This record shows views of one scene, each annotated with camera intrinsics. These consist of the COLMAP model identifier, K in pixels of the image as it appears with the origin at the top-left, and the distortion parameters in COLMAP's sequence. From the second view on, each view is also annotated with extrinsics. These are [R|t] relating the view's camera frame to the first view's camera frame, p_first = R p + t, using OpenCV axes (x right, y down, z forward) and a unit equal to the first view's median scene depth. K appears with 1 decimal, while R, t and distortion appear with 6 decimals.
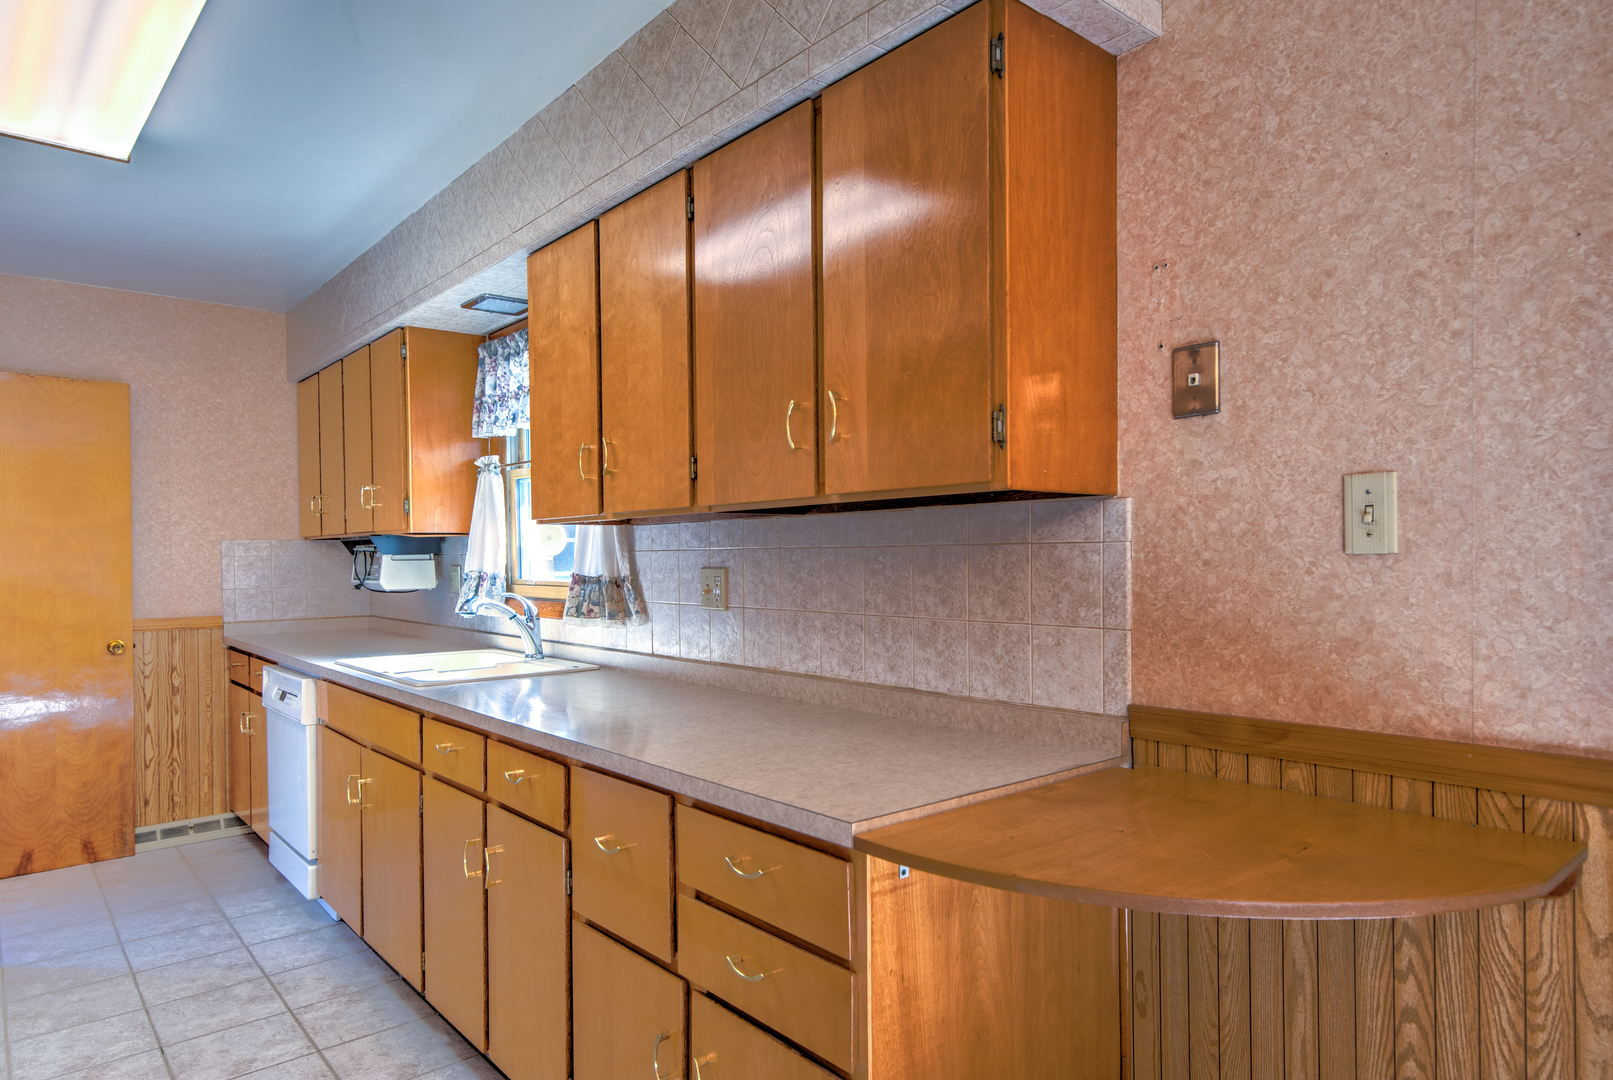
lens RADIAL K [[984.1, 0, 806.6], [0, 984.1, 566.8], [0, 0, 1]] dist [0.011256, 0.000609]
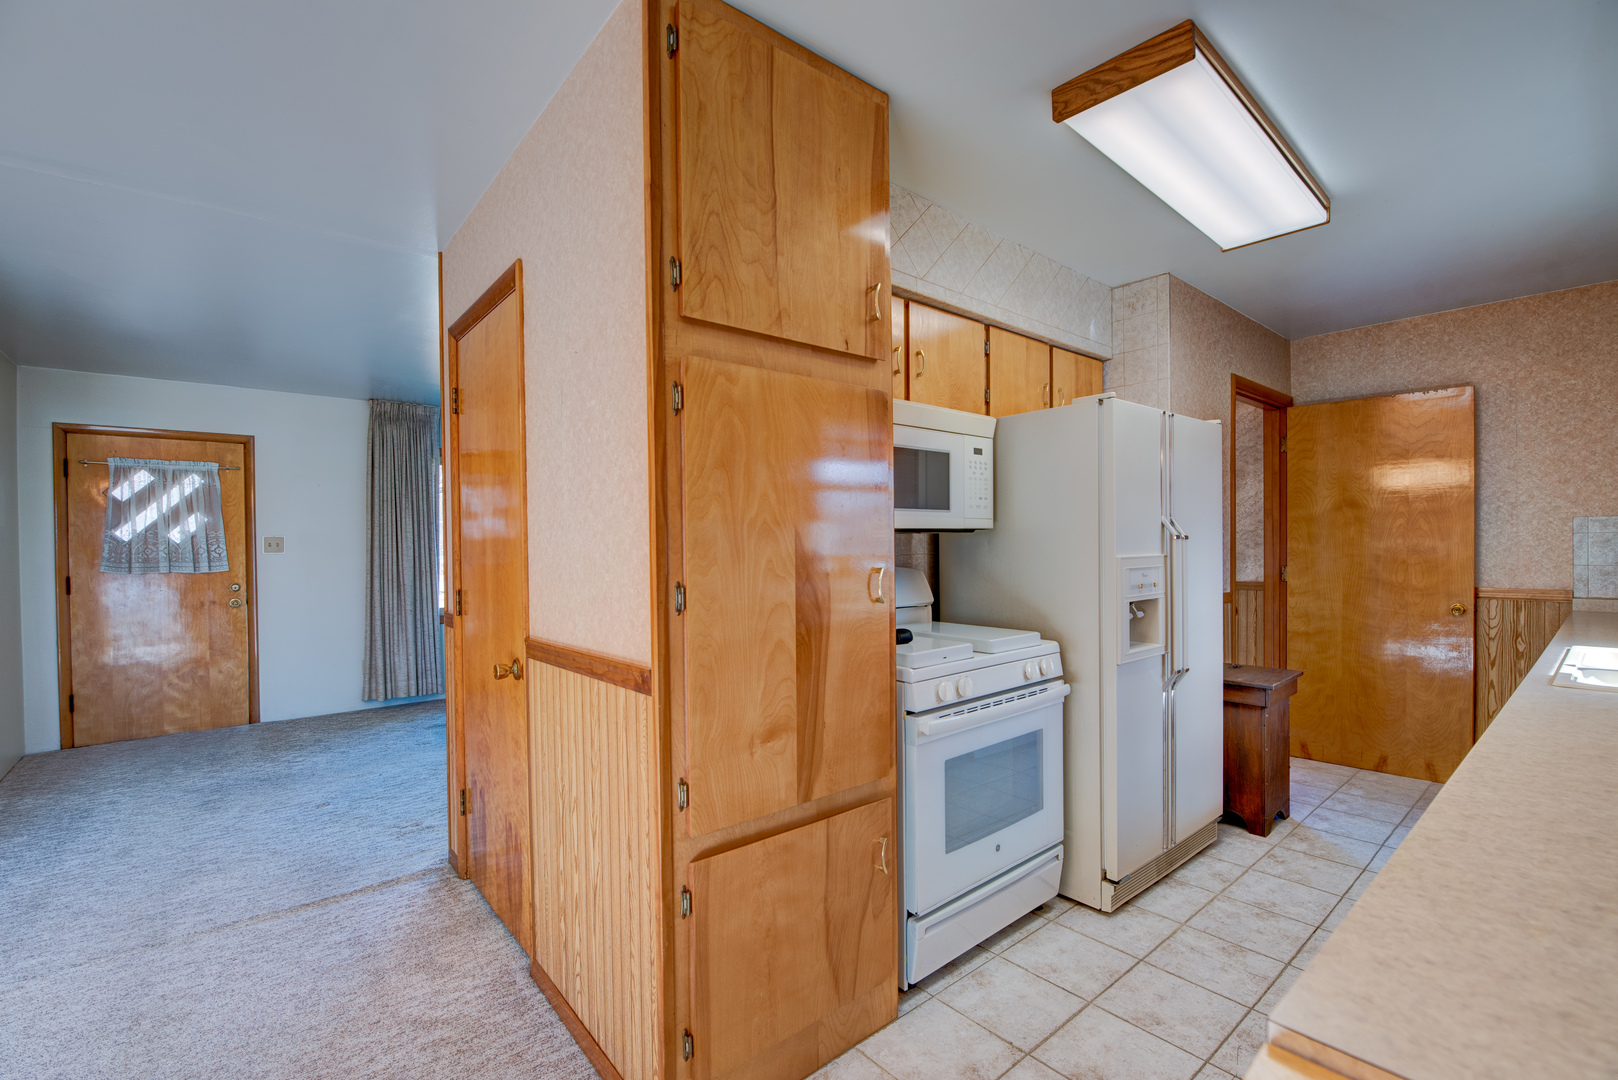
lens RADIAL K [[704.0, 0, 810.7], [0, 704.0, 549.9], [0, 0, 1]] dist [-0.023801, -0.000290]
pose [[-0.001085, 0.020207, -0.999795, 0.586328], [-0.003866, 0.999788, 0.020211, -0.020610], [0.999992, 0.003887, -0.001006, 0.996715]]
